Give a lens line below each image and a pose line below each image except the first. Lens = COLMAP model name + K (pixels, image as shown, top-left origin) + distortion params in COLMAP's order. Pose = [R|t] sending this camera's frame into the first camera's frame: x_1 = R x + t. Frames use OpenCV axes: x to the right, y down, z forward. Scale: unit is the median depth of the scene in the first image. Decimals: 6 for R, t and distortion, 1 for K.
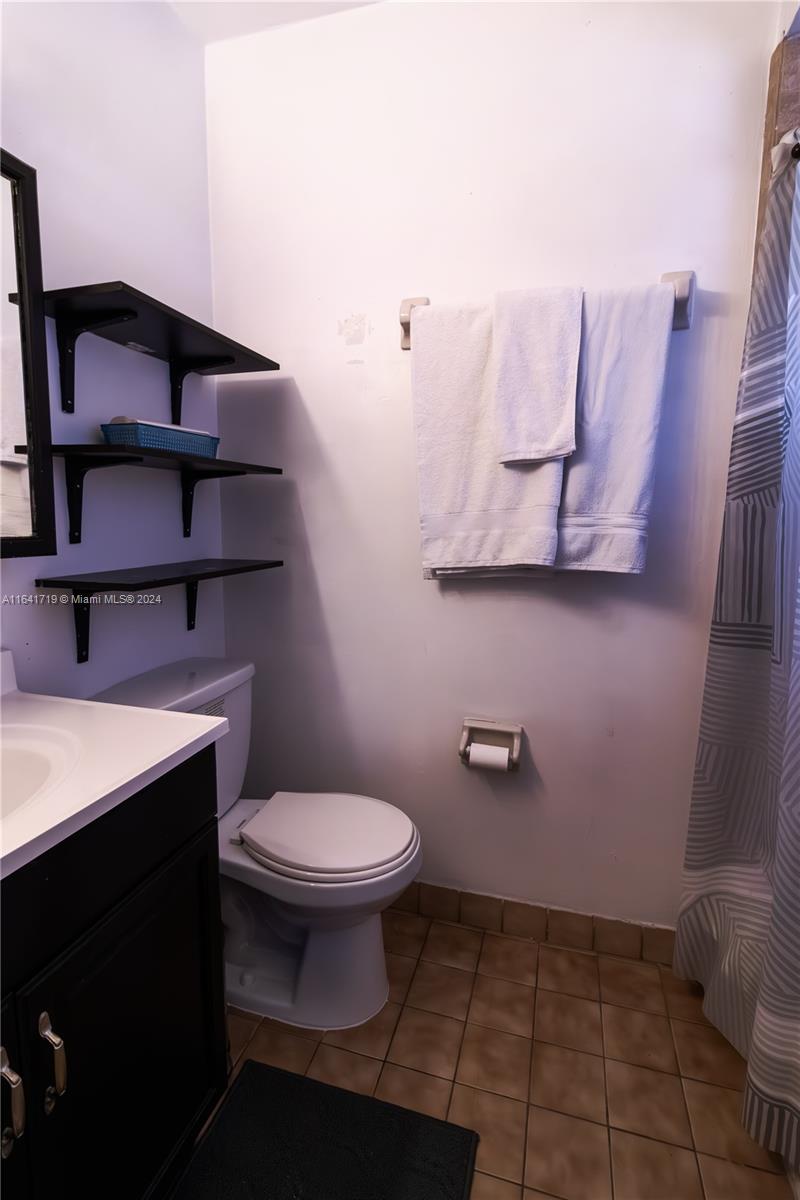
lens RADIAL K [[591.8, 0, 397.1], [0, 591.8, 597.4], [0, 0, 1]] dist [0.002244, 0.001576]
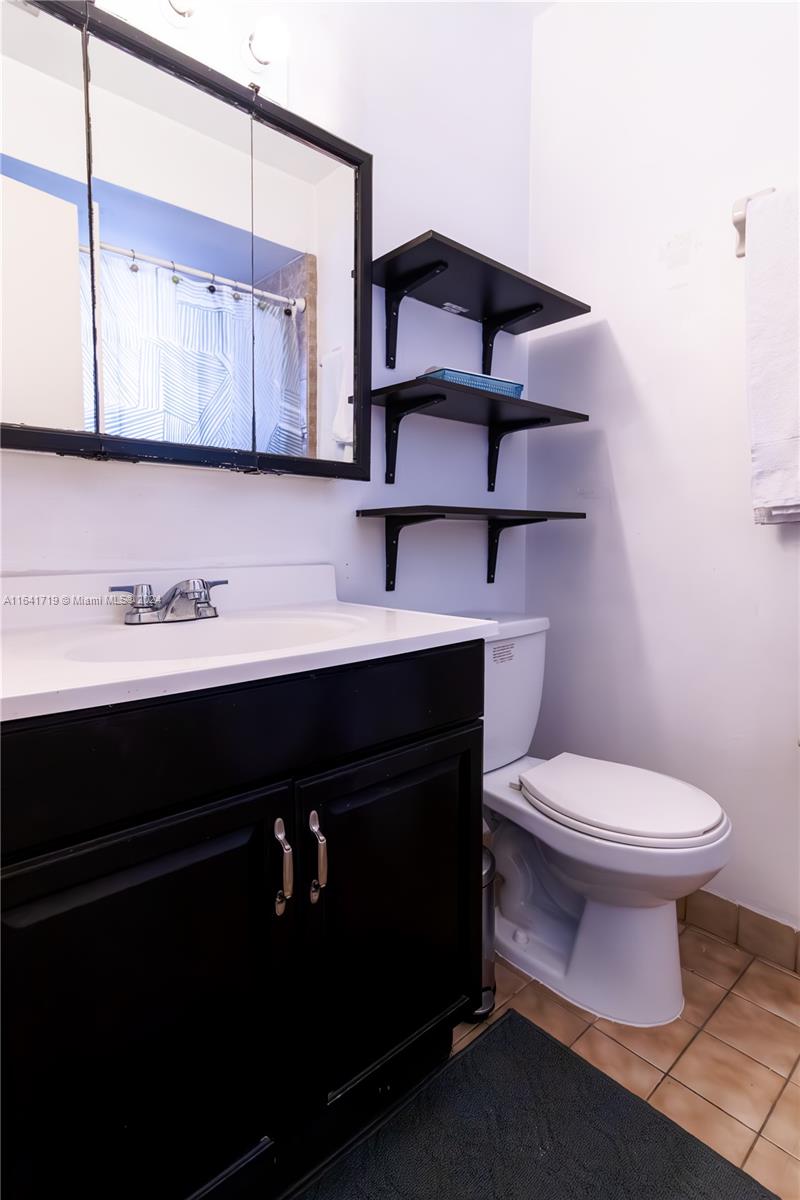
lens RADIAL K [[619.4, 0, 392.6], [0, 619.4, 598.3], [0, 0, 1]] dist [-0.000699, 0.001379]
pose [[0.852860, 0.034913, -0.520971, 0.075537], [-0.060698, 0.997627, -0.032511, 0.147693], [0.518599, 0.059349, 0.852955, 0.006199]]
